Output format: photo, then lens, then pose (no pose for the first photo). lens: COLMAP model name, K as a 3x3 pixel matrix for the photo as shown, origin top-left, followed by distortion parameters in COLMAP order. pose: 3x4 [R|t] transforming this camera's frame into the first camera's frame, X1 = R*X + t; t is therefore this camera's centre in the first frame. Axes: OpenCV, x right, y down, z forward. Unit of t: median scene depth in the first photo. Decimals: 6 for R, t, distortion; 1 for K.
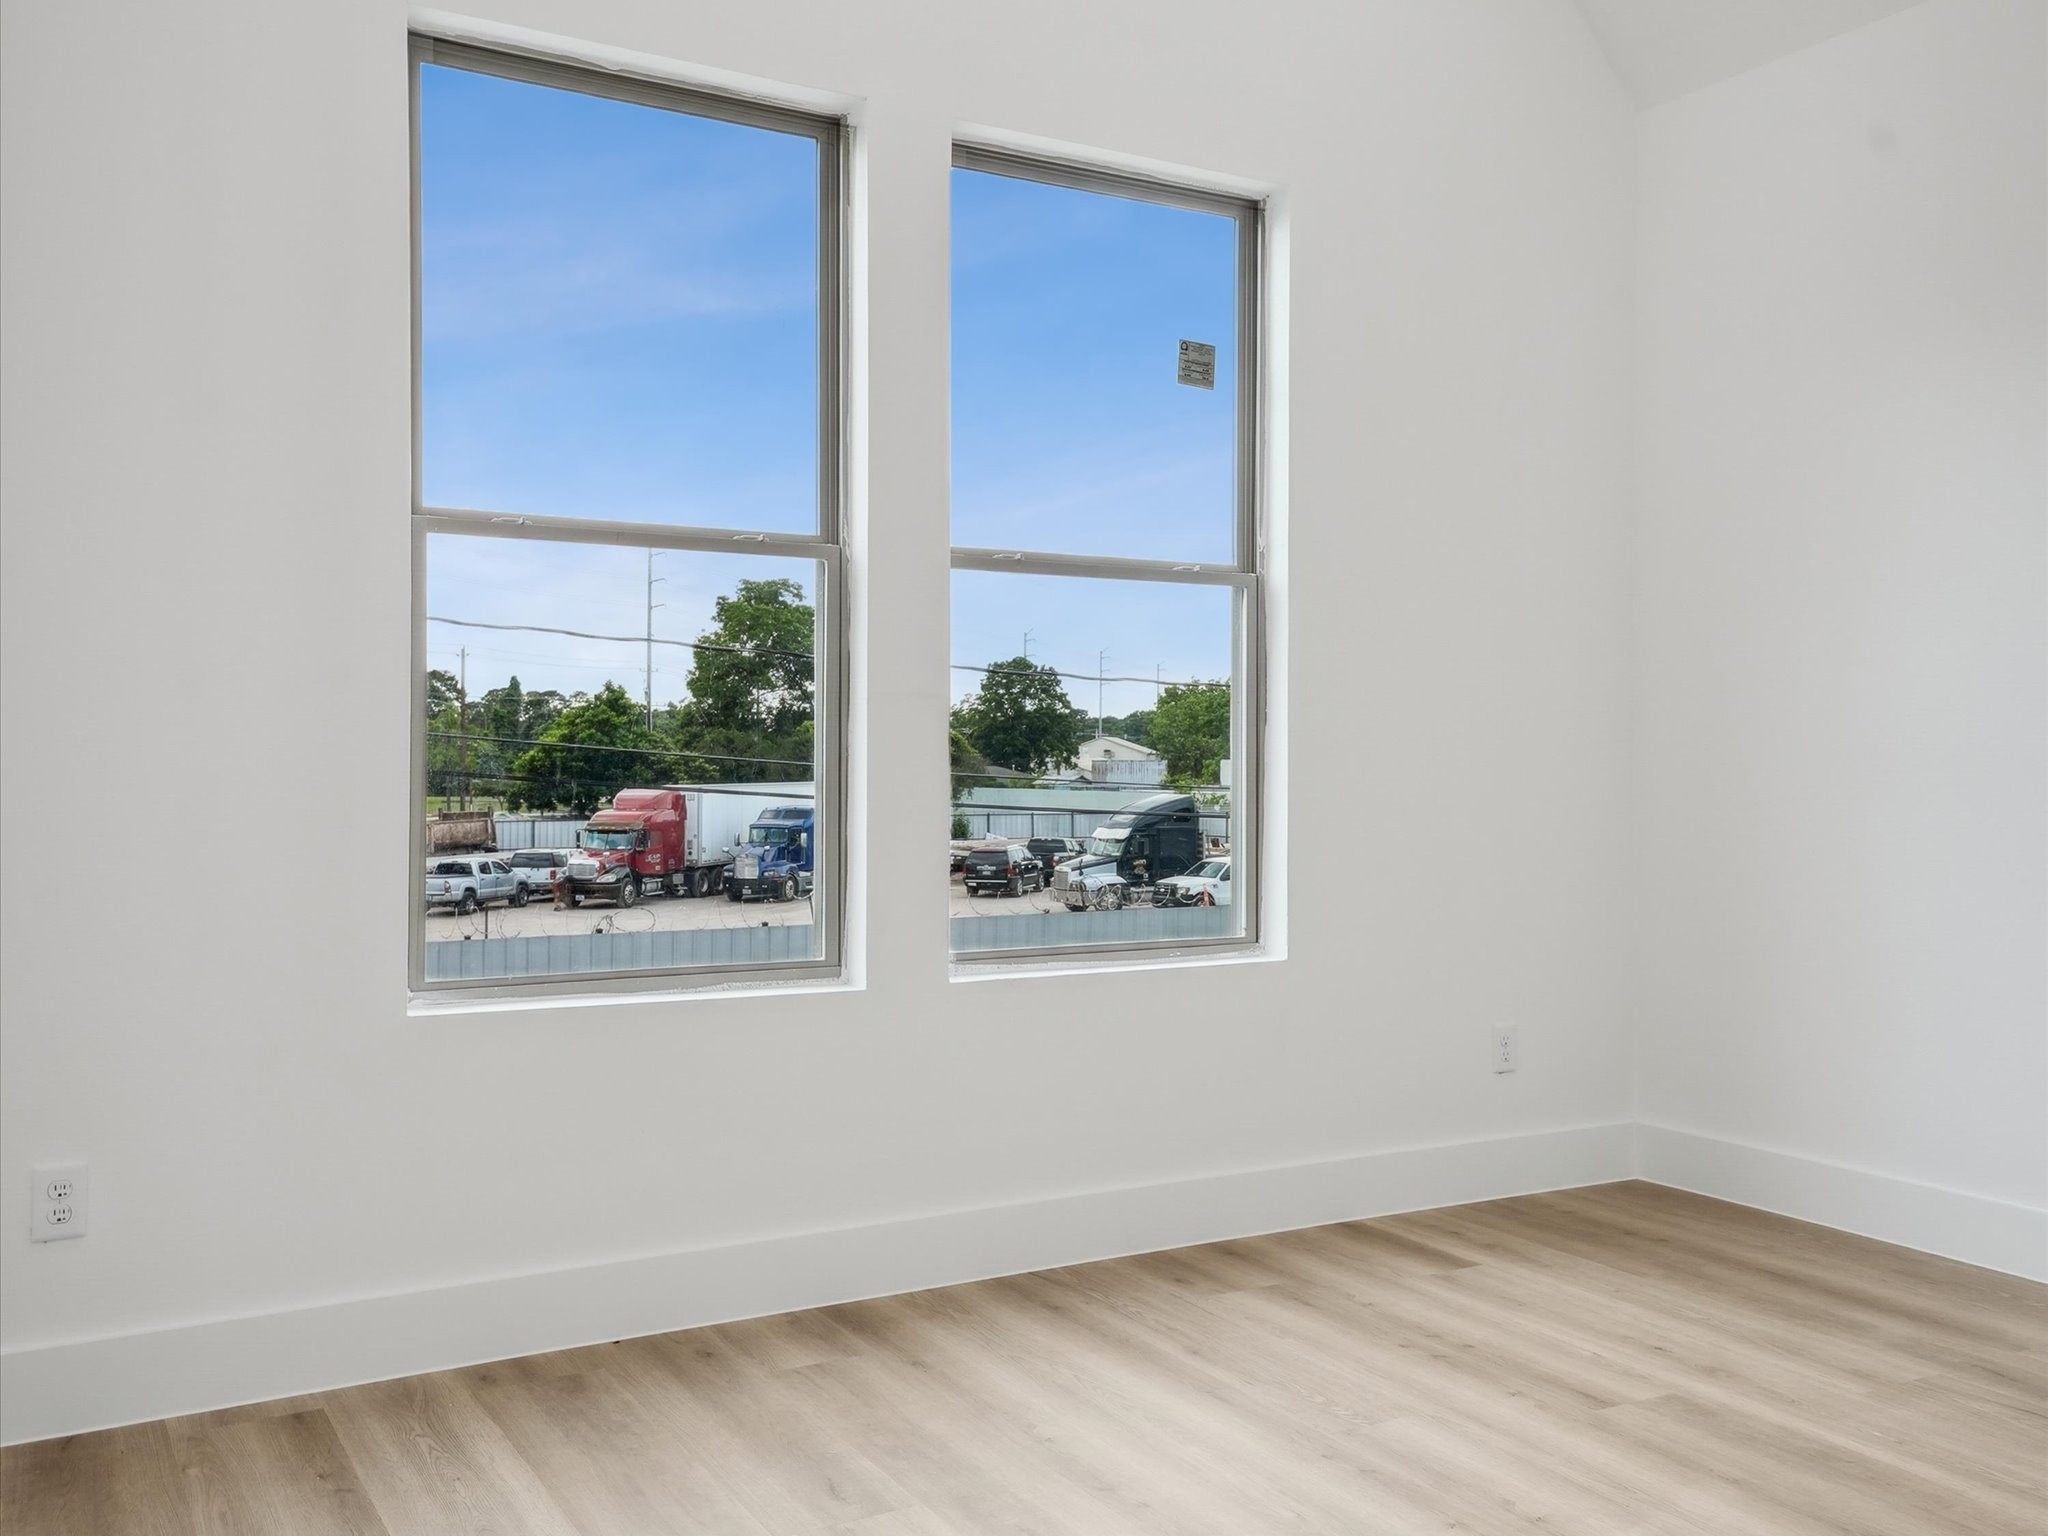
lens RADIAL K [[1788.2, 0, 980.1], [0, 1788.2, 763.8], [0, 0, 1]] dist [0.041197, -0.000093]
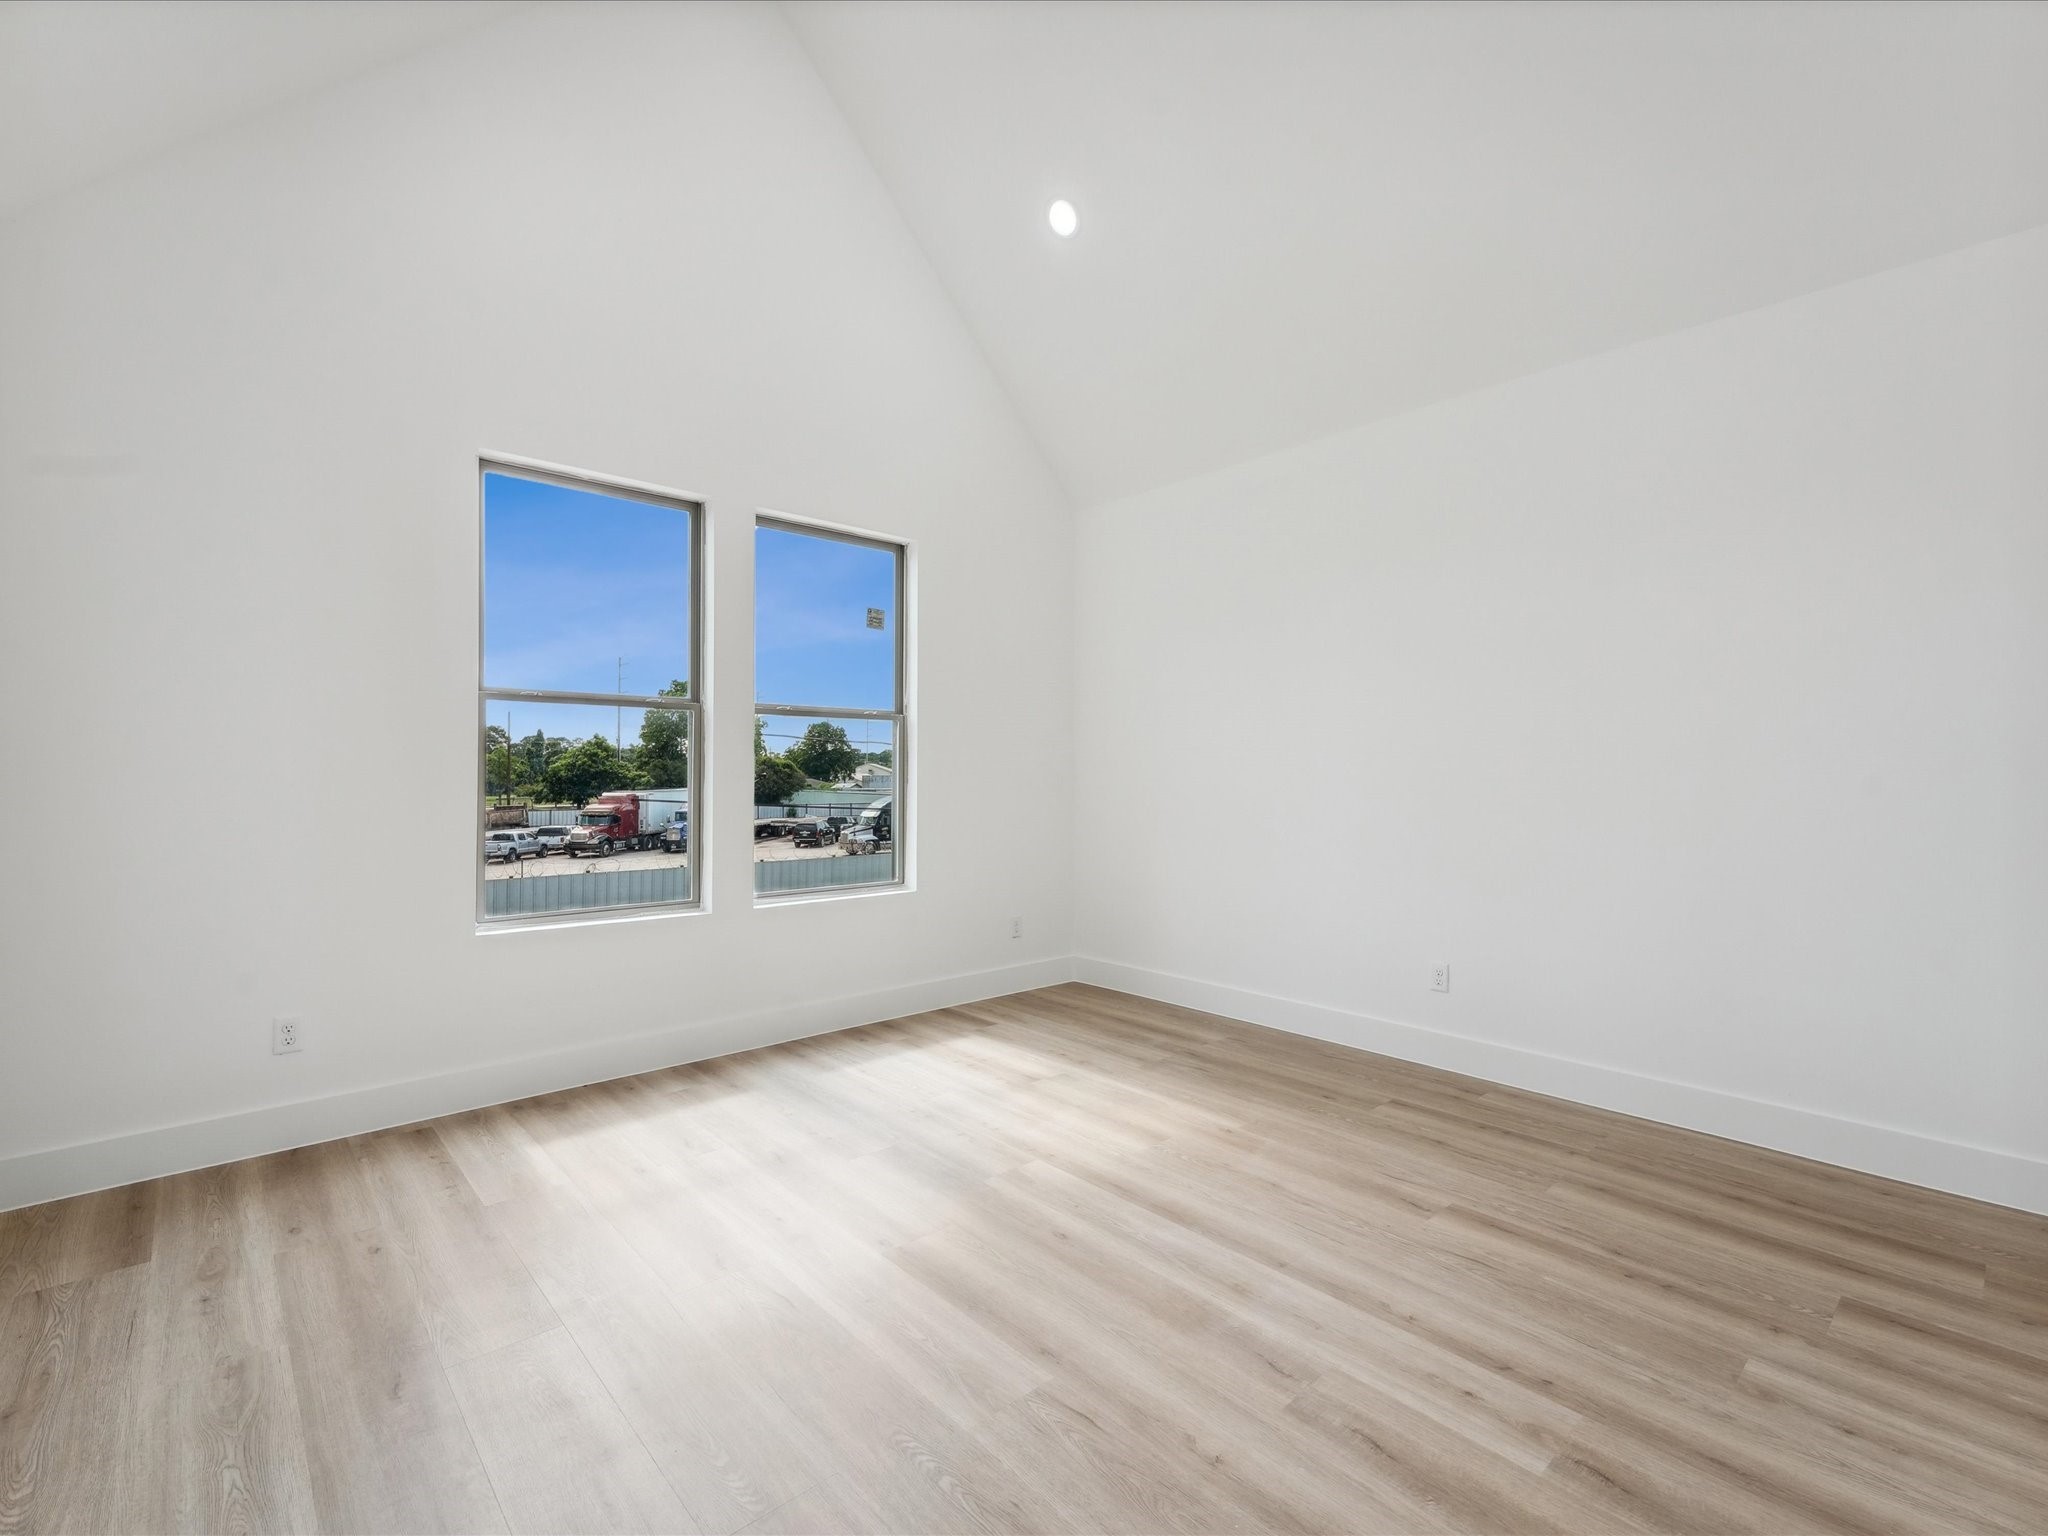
lens RADIAL K [[918.2, 0, 1011.0], [0, 918.2, 771.3], [0, 0, 1]] dist [0.003146, -0.000367]
pose [[0.976060, 0.000589, 0.217502, 0.005876], [0.000216, 0.999993, -0.003676, -0.004954], [-0.217503, 0.003635, 0.976053, -0.018682]]
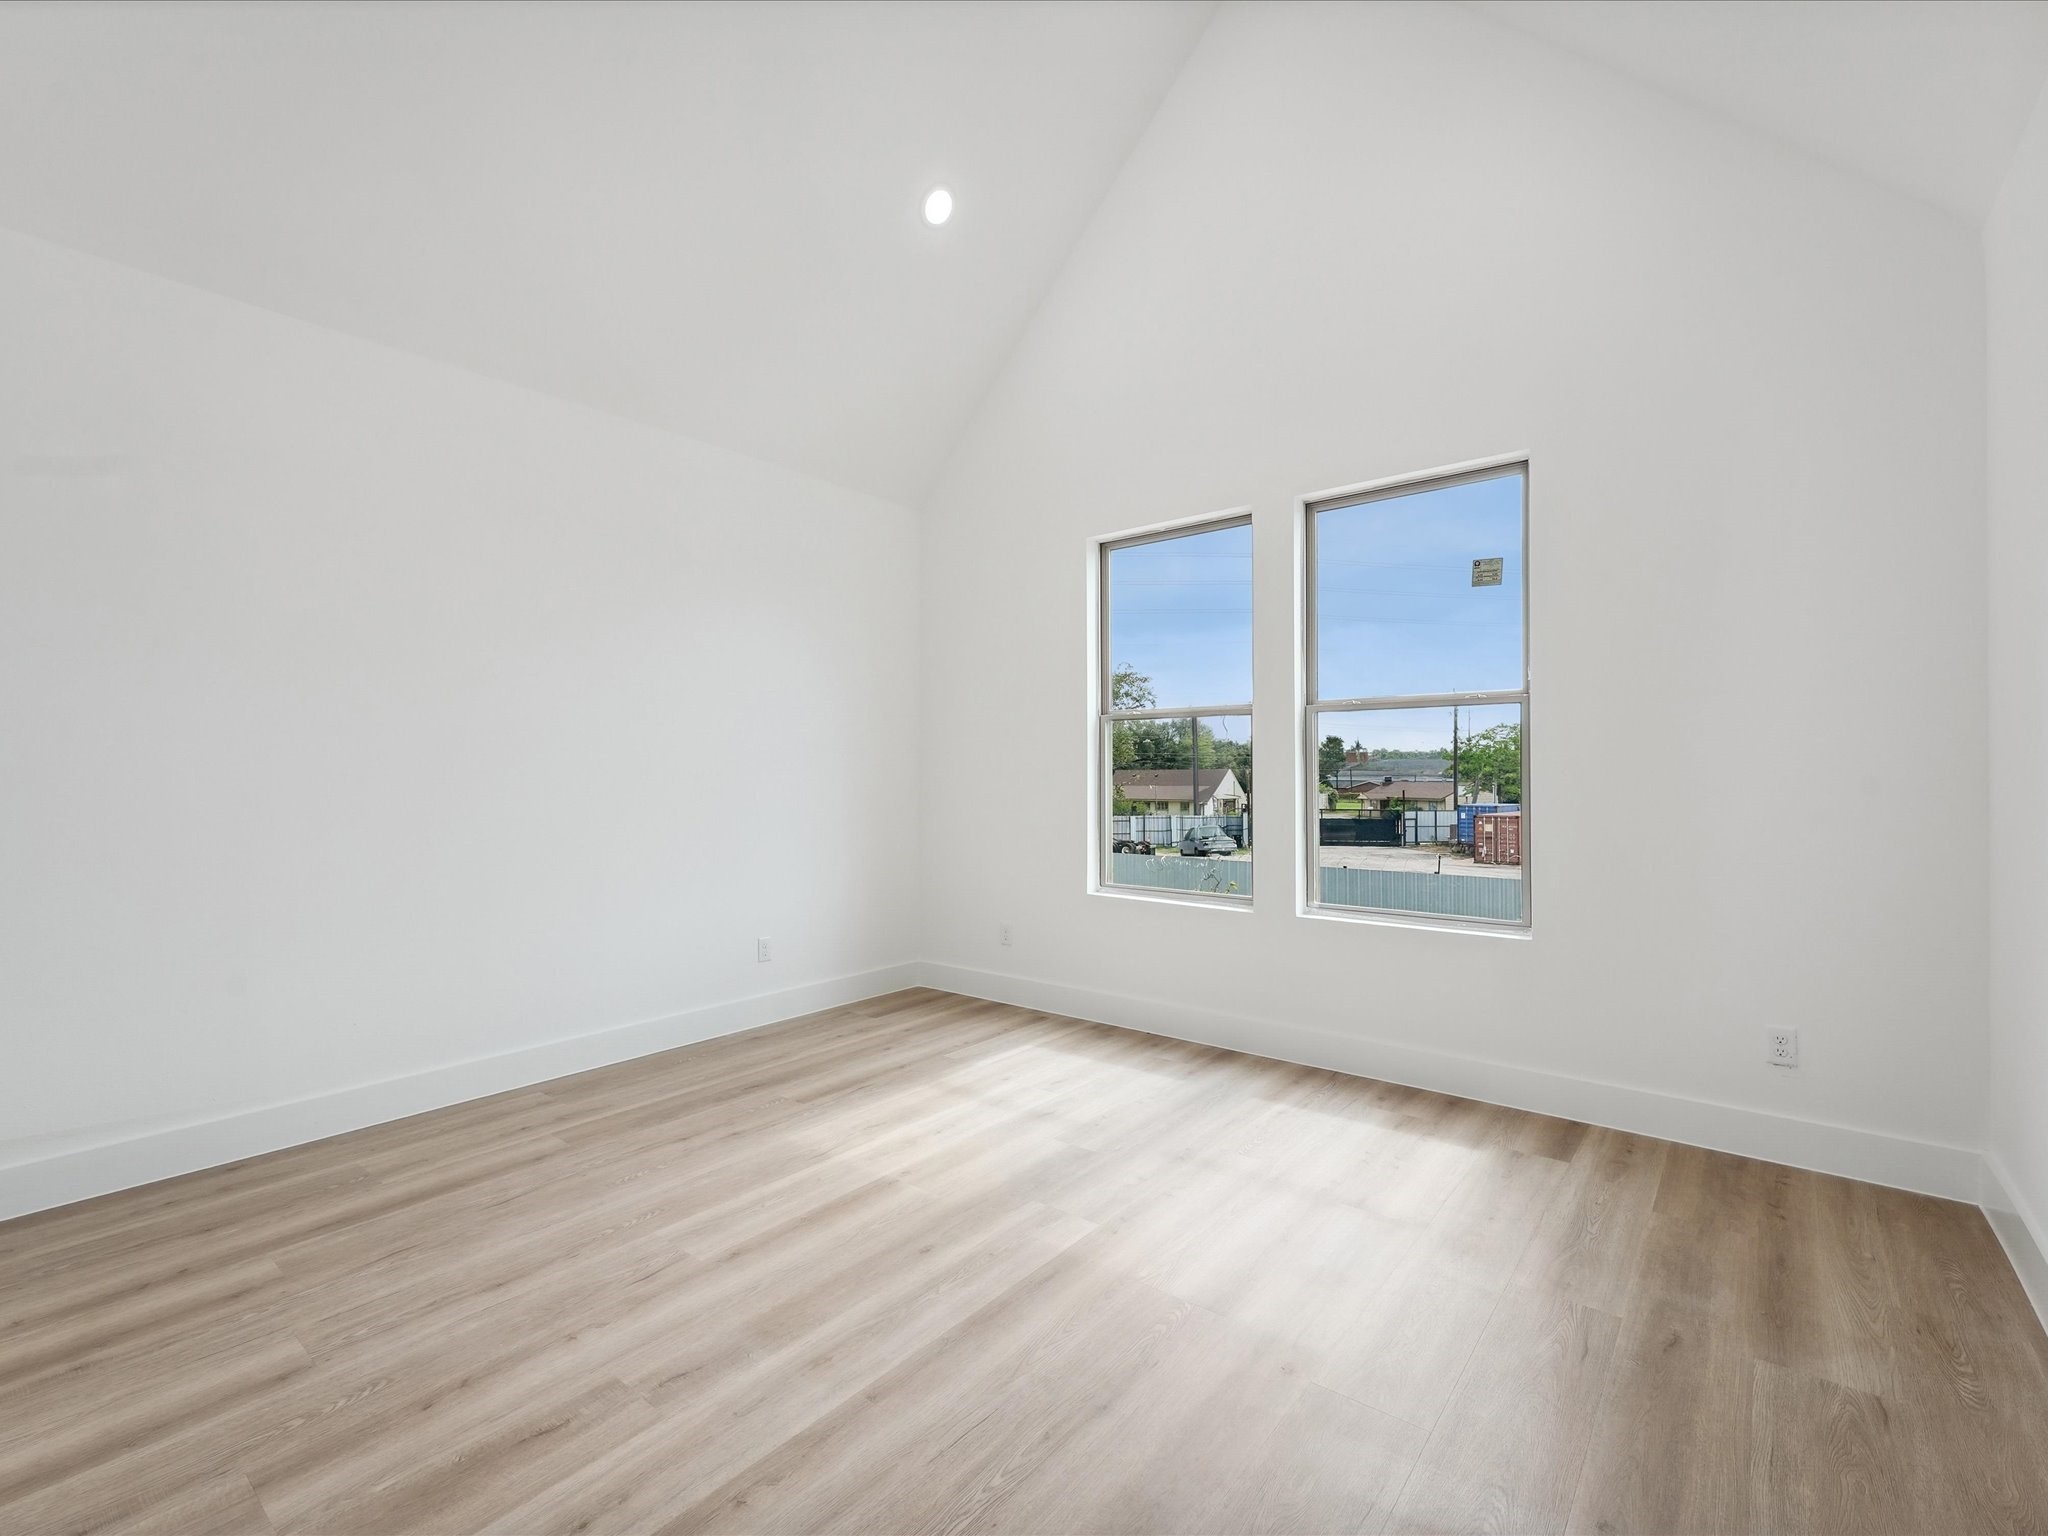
lens RADIAL K [[924.6, 0, 1024.0], [0, 924.6, 768.0], [0, 0, 1]] dist [0.004075, -0.000086]
pose [[0.371265, -0.004459, -0.928516, 0.112523], [-0.001655, 0.999984, -0.005464, -0.005287], [0.928525, 0.003566, 0.371252, 0.042016]]
